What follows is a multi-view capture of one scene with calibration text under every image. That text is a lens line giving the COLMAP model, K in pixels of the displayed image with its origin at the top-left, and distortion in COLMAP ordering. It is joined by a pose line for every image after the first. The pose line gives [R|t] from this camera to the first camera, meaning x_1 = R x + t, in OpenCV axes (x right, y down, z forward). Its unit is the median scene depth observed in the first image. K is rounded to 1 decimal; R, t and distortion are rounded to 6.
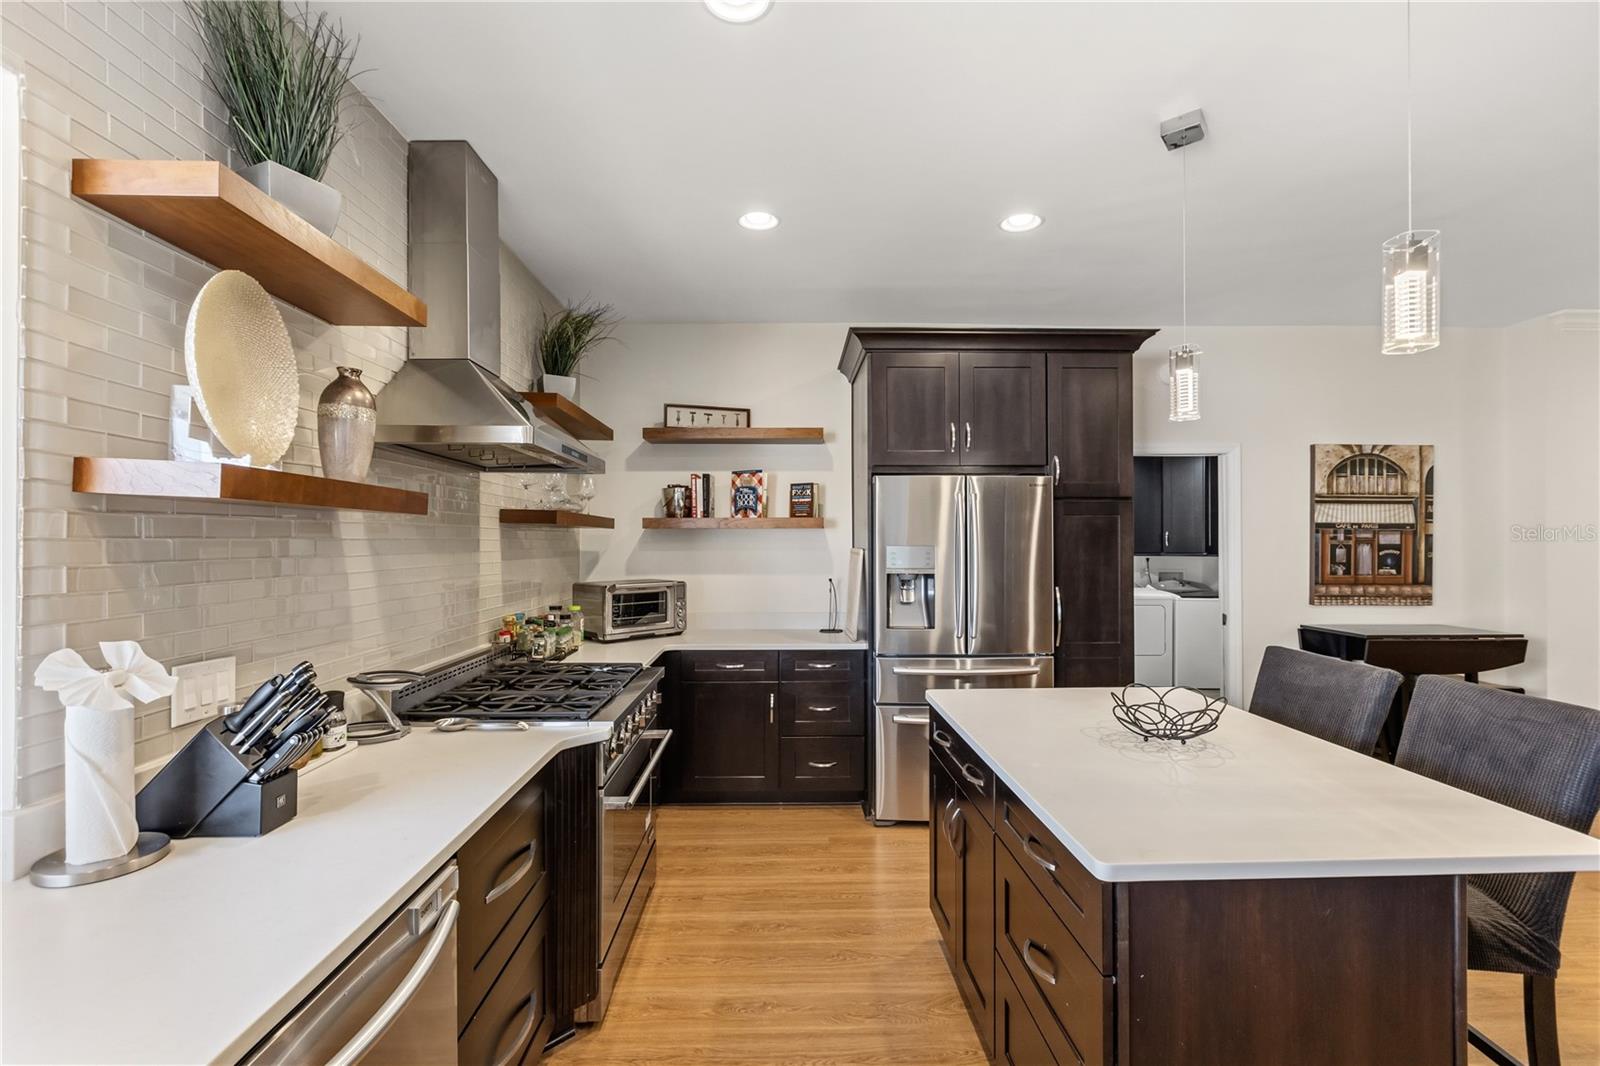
lens RADIAL K [[723.6, 0, 797.8], [0, 723.6, 539.9], [0, 0, 1]] dist [0.009197, -0.001465]
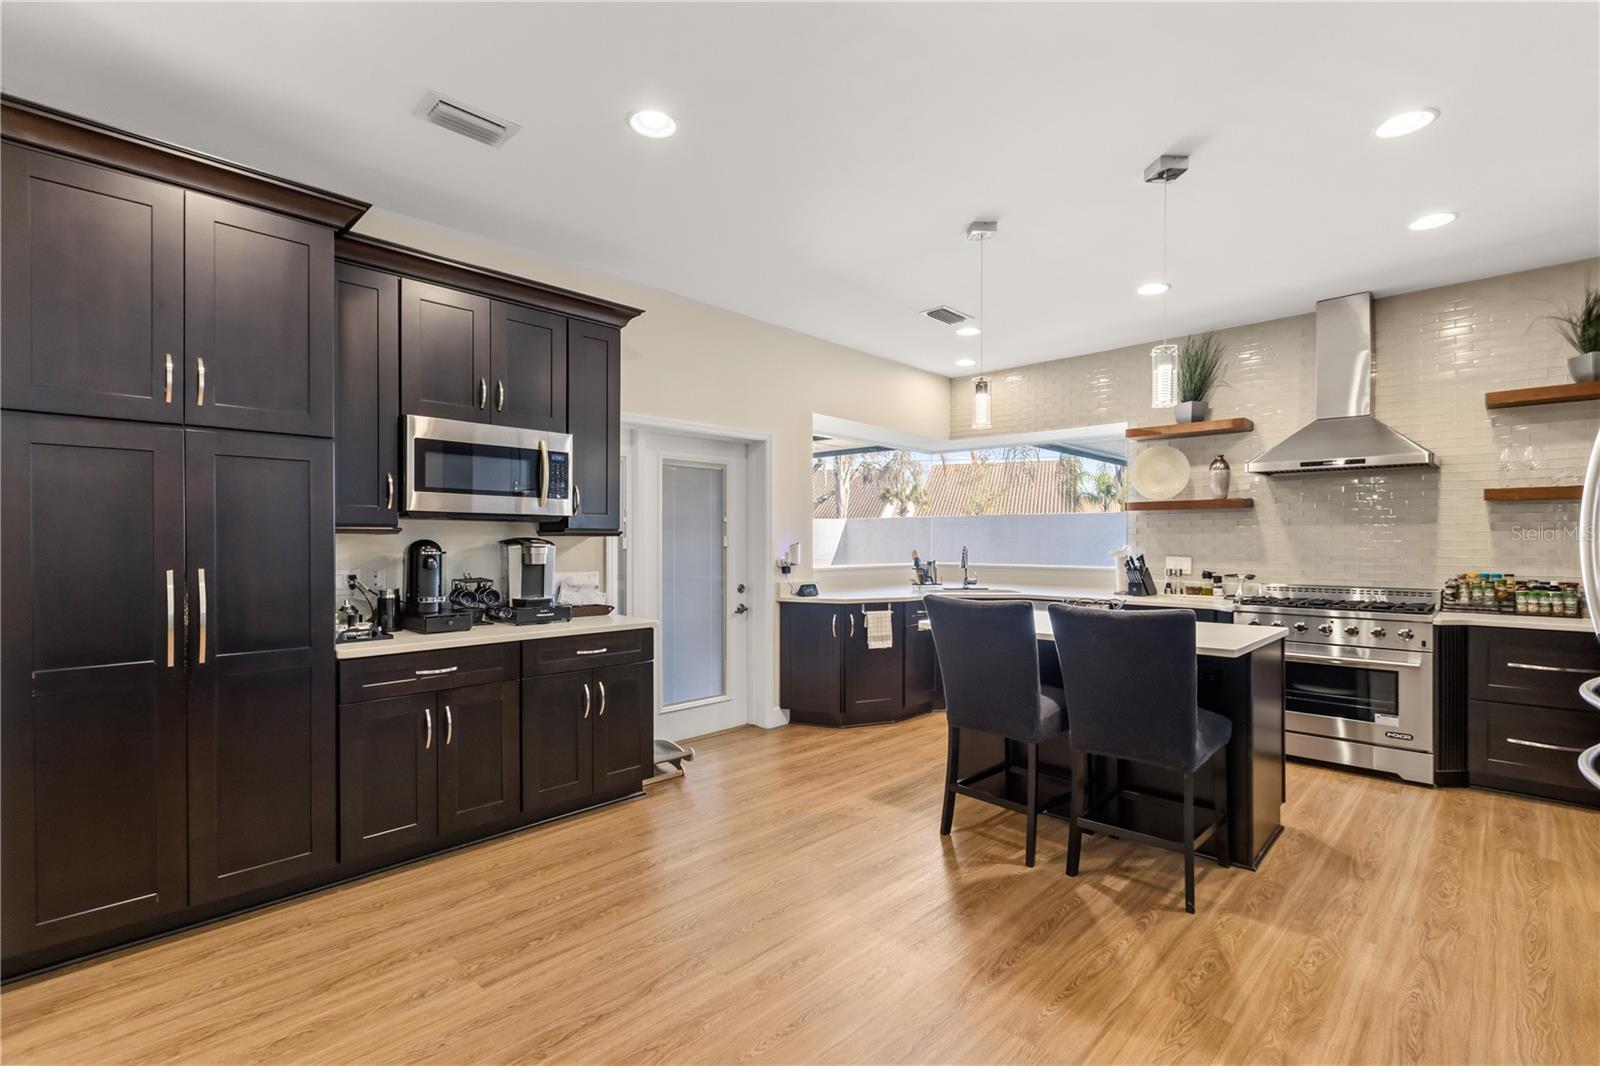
lens RADIAL K [[723.6, 0, 815.7], [0, 723.6, 547.0], [0, 0, 1]] dist [0.009197, -0.001465]
pose [[-0.719003, 0.000551, -0.695006, 1.010231], [0.000094, 1.000000, 0.000696, 0.043329], [0.695007, 0.000436, -0.719003, 0.830933]]
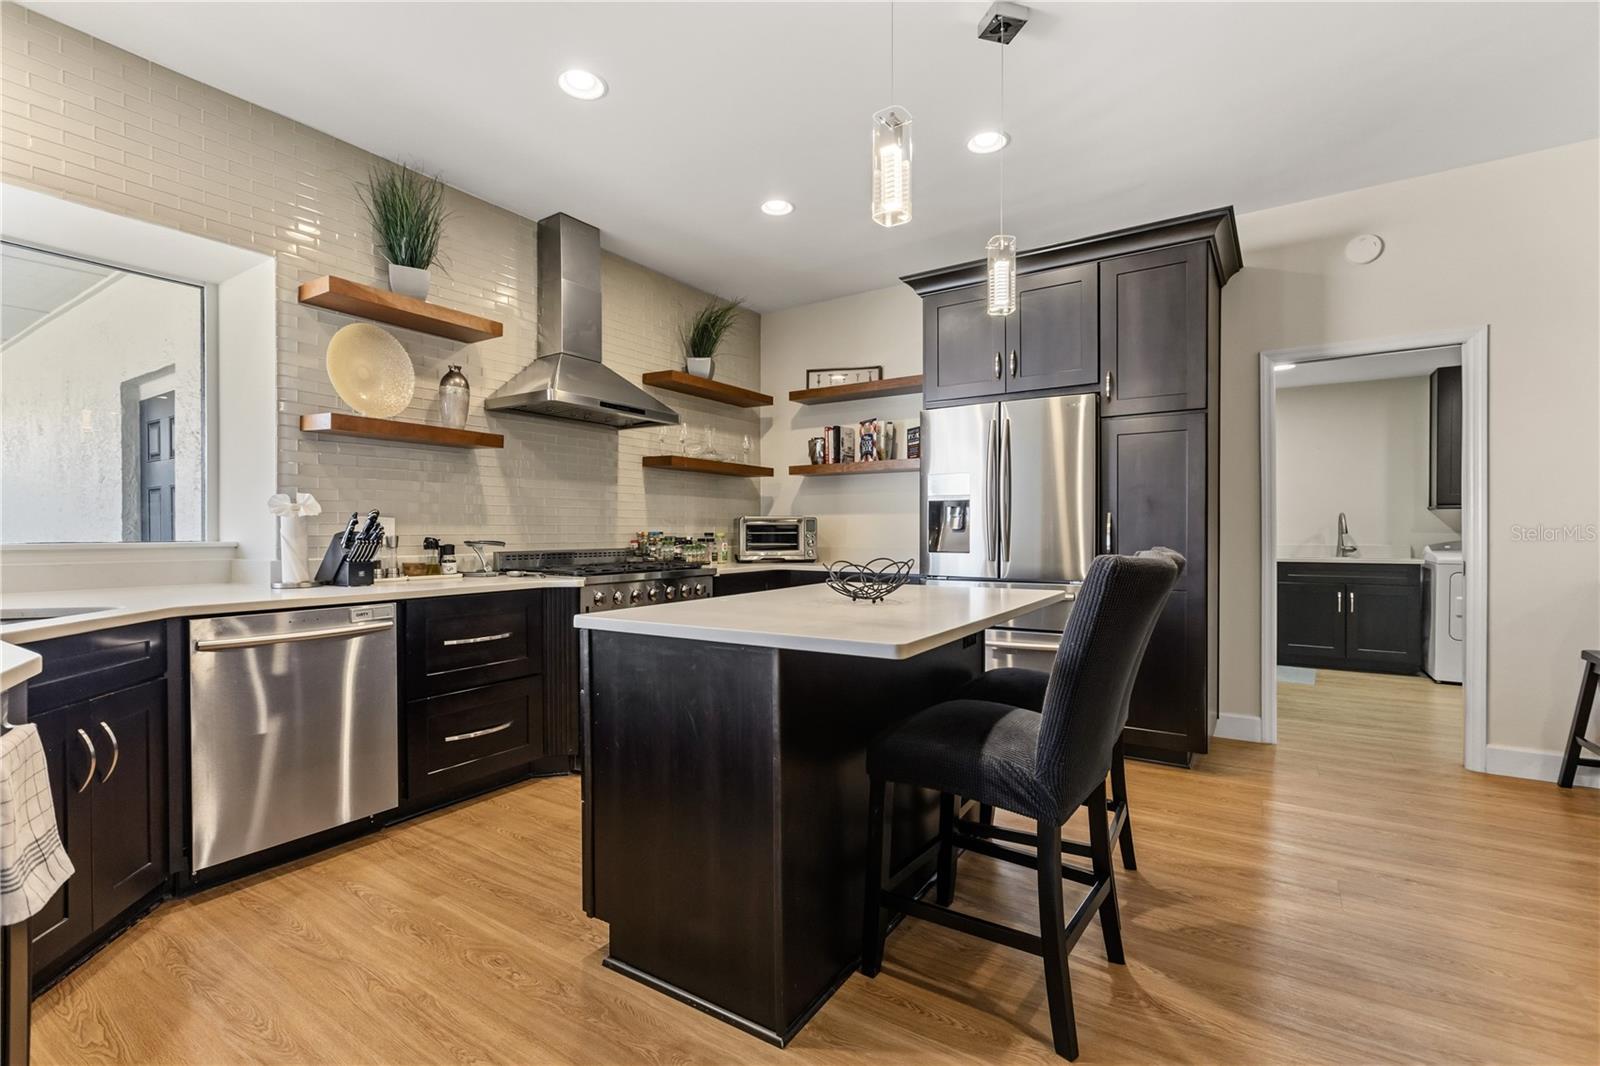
lens RADIAL K [[723.6, 0, 787.8], [0, 723.6, 541.2], [0, 0, 1]] dist [0.009197, -0.001465]
pose [[0.817713, 0.009628, -0.575546, 0.483737], [0.001024, 0.999834, 0.018182, 0.073483], [0.575625, -0.015457, 0.817567, -0.000500]]
